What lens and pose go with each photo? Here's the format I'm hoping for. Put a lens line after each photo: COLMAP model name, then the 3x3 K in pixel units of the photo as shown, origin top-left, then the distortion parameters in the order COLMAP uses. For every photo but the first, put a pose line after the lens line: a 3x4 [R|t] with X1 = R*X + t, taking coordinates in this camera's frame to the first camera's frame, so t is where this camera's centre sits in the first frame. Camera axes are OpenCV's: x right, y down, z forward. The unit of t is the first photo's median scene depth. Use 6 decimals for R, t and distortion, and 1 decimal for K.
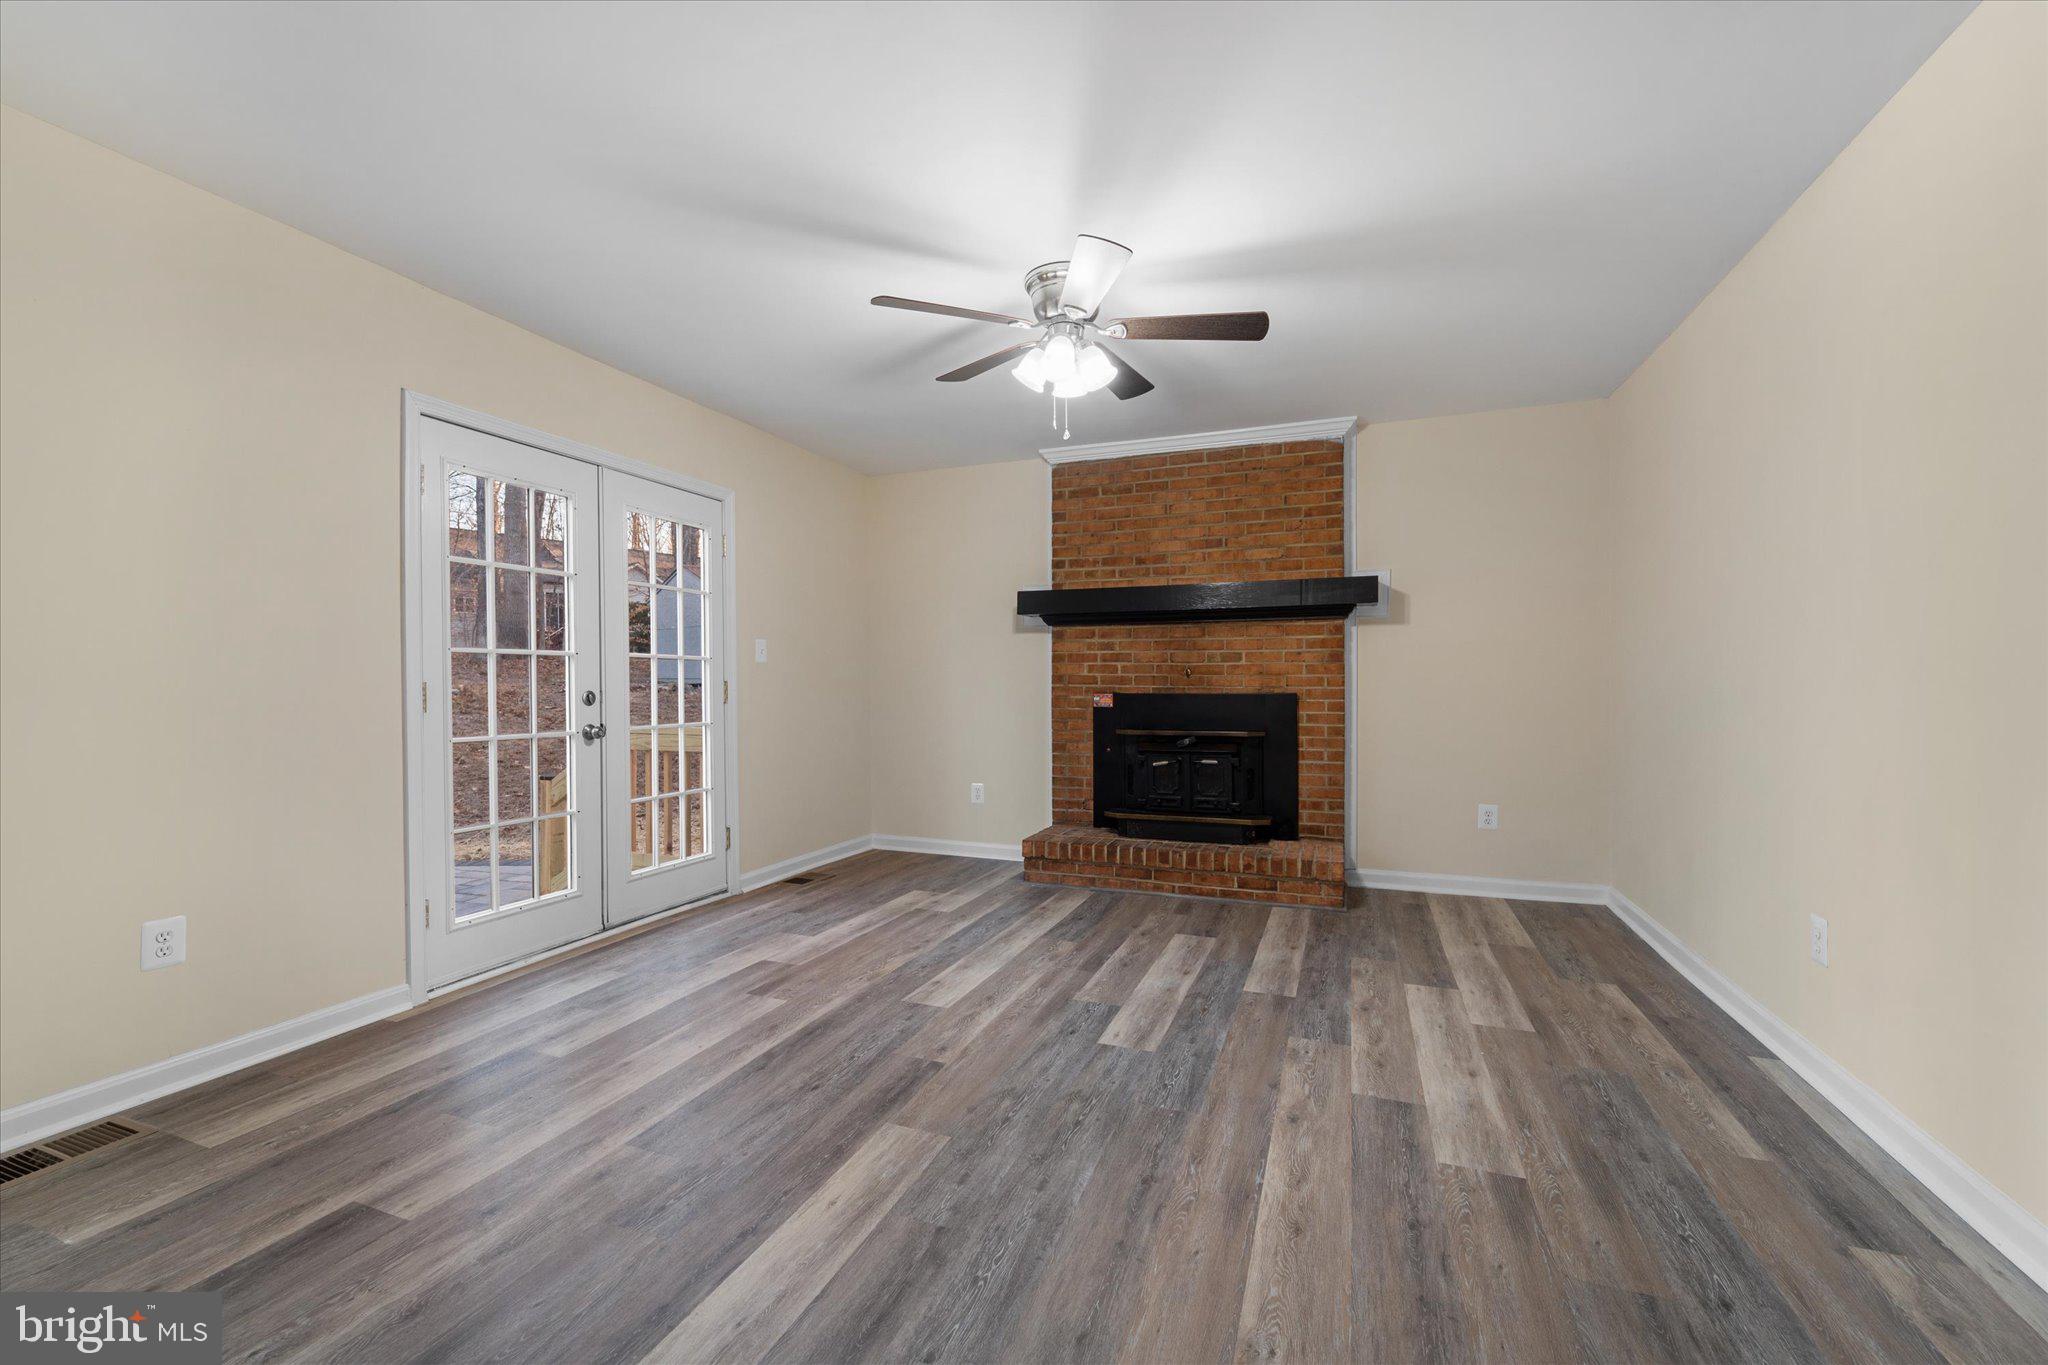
lens RADIAL K [[824.9, 0, 1041.9], [0, 824.9, 682.2], [0, 0, 1]] dist [-0.003369, -0.001239]
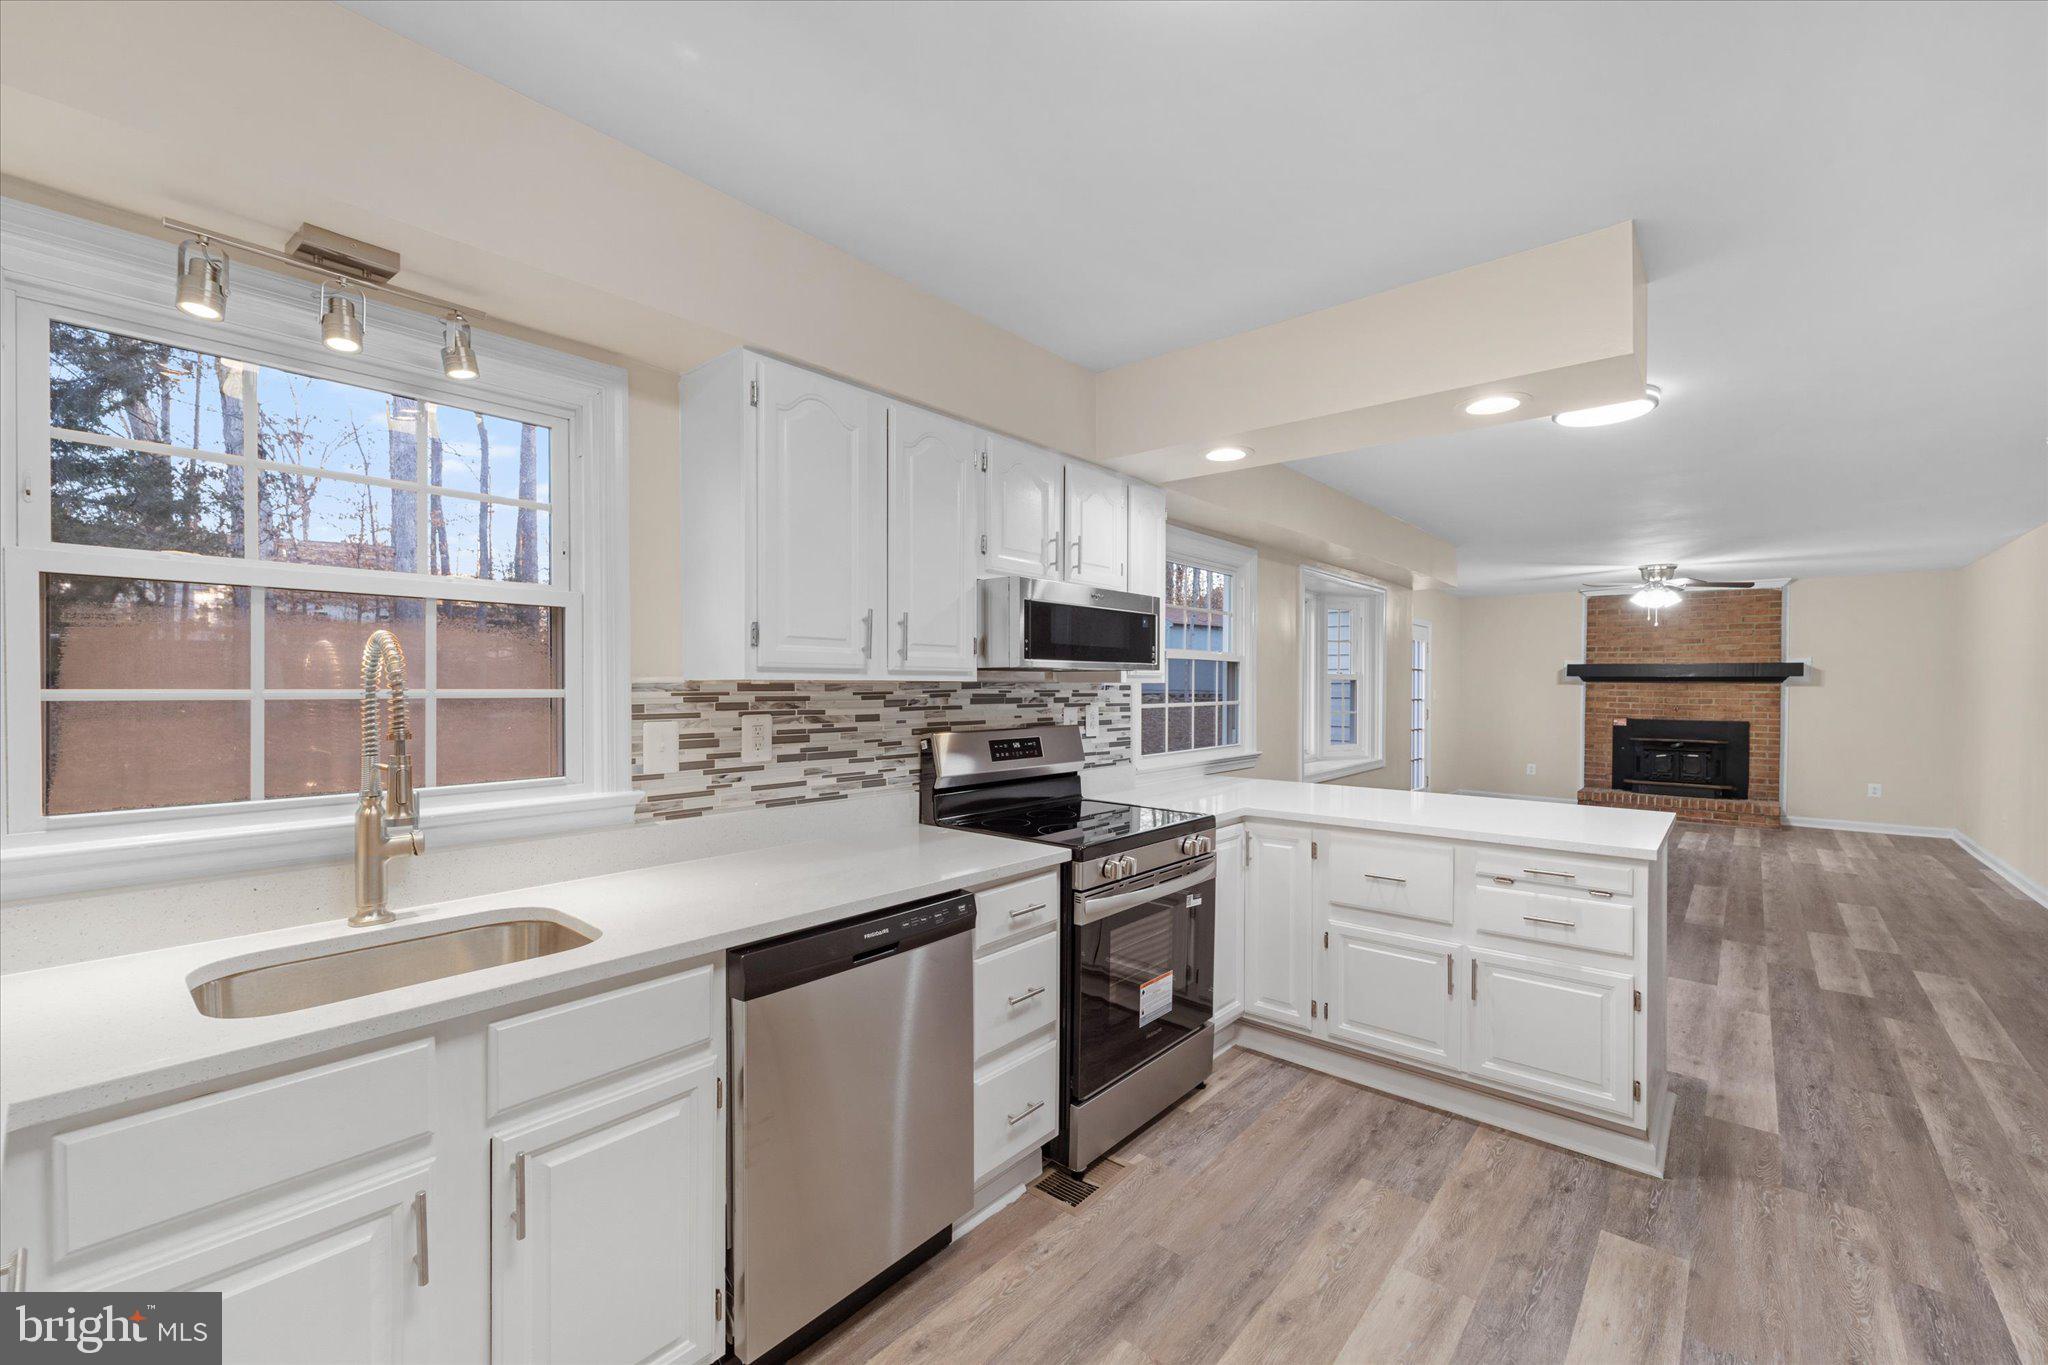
lens RADIAL K [[824.9, 0, 1026.7], [0, 824.9, 689.9], [0, 0, 1]] dist [-0.003369, -0.001239]
pose [[0.943864, 0.012565, -0.330095, -0.645156], [-0.009618, 0.999898, 0.010561, -0.064728], [0.330195, -0.006793, 0.943888, -1.354888]]
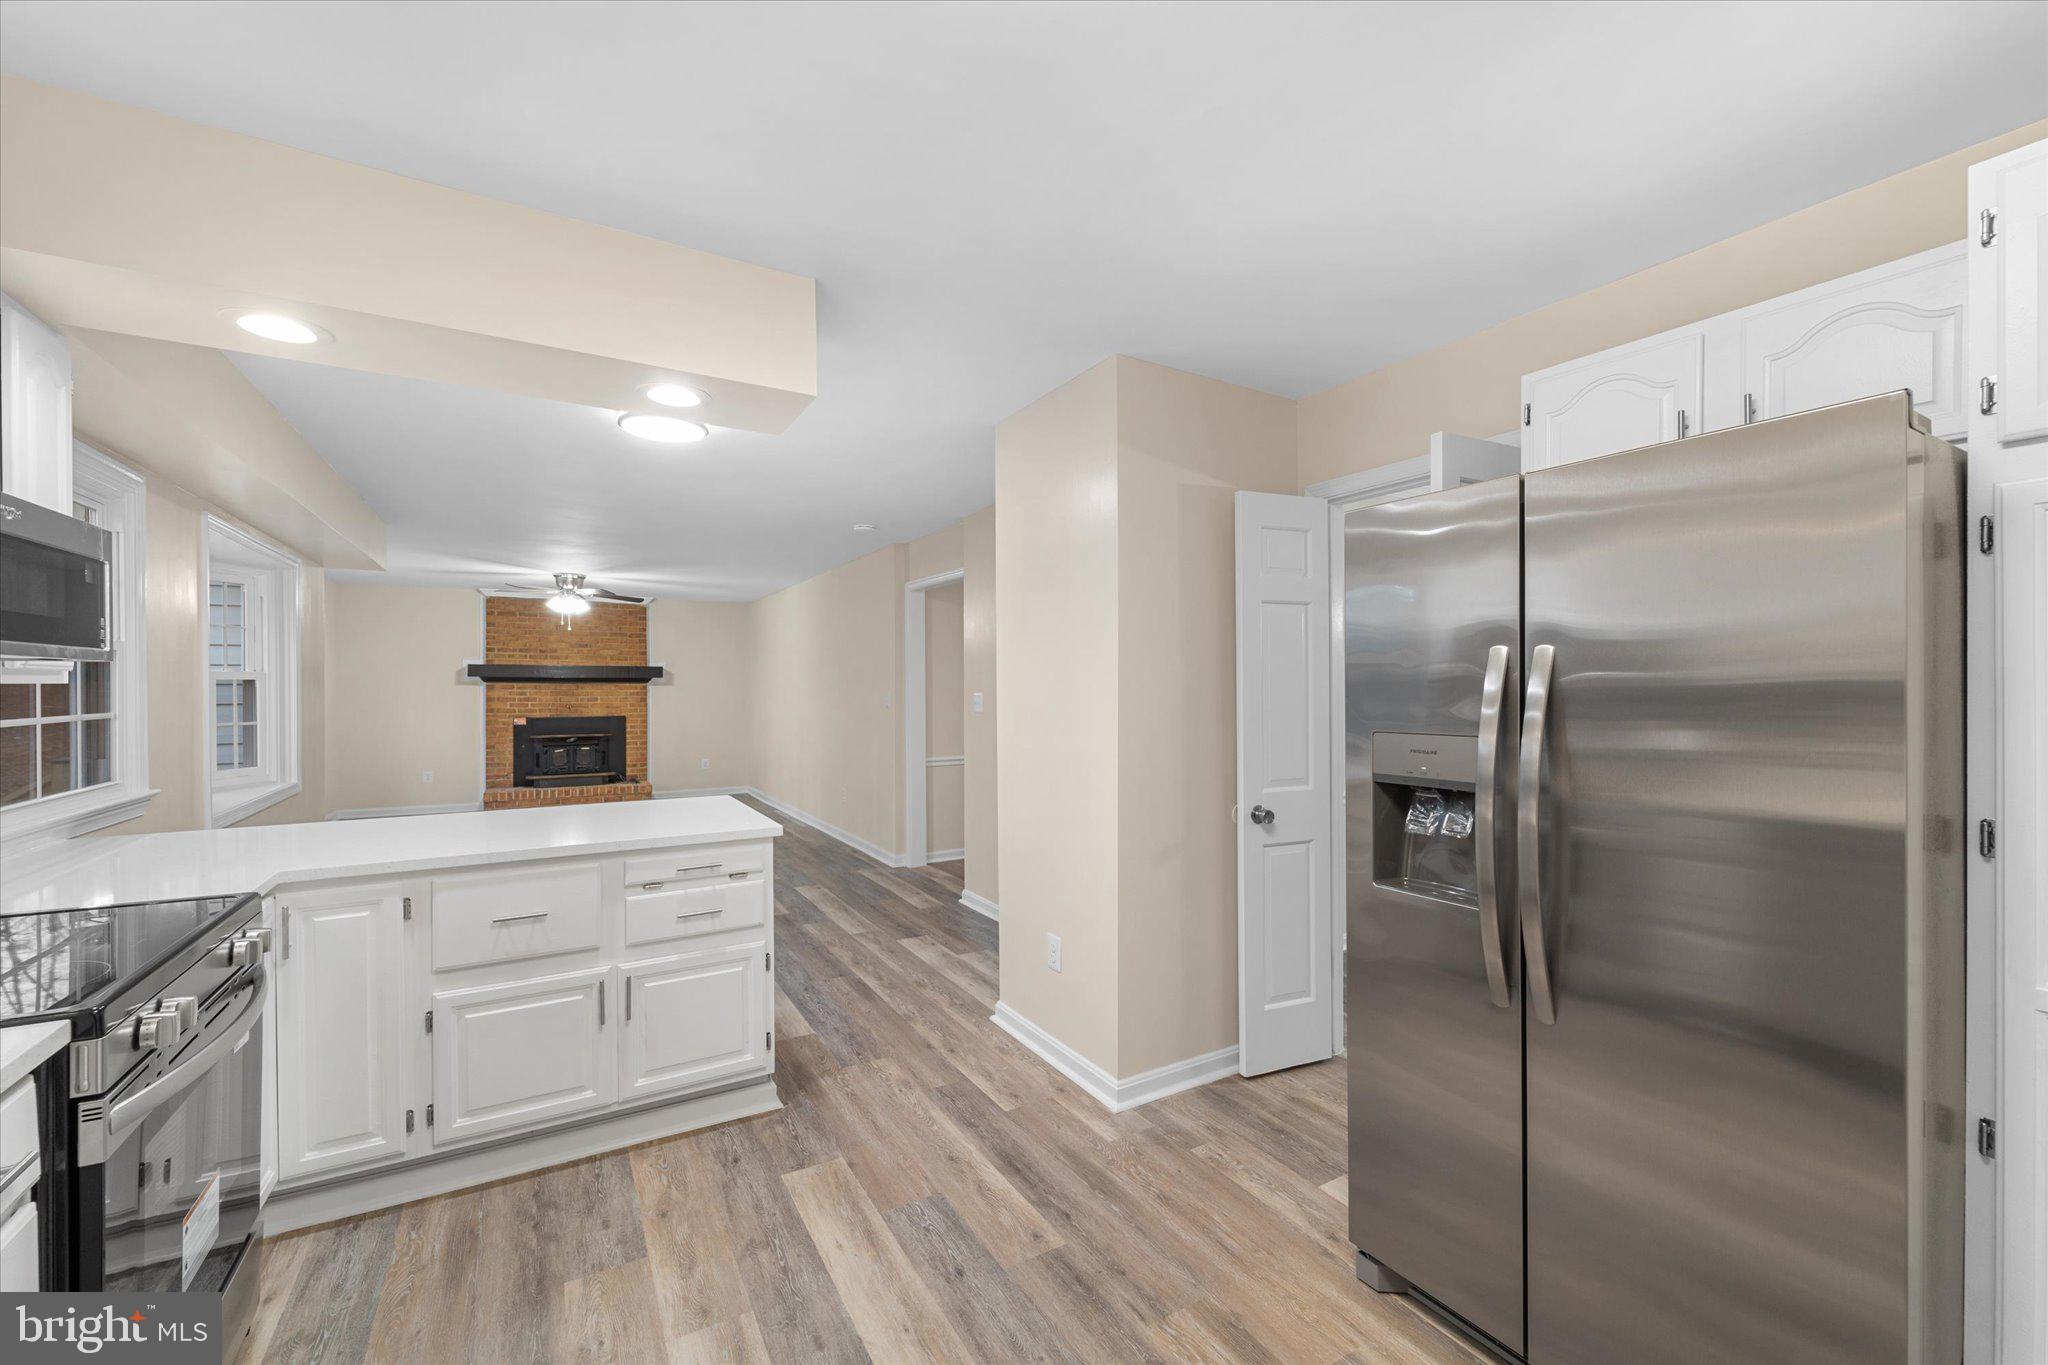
lens RADIAL K [[824.9, 0, 1033.6], [0, 824.9, 690.8], [0, 0, 1]] dist [-0.003369, -0.001239]
pose [[0.617525, -0.001284, 0.786550, -0.774221], [-0.001143, 0.999996, 0.002530, -0.062676], [-0.786550, -0.002461, 0.617521, -1.266923]]
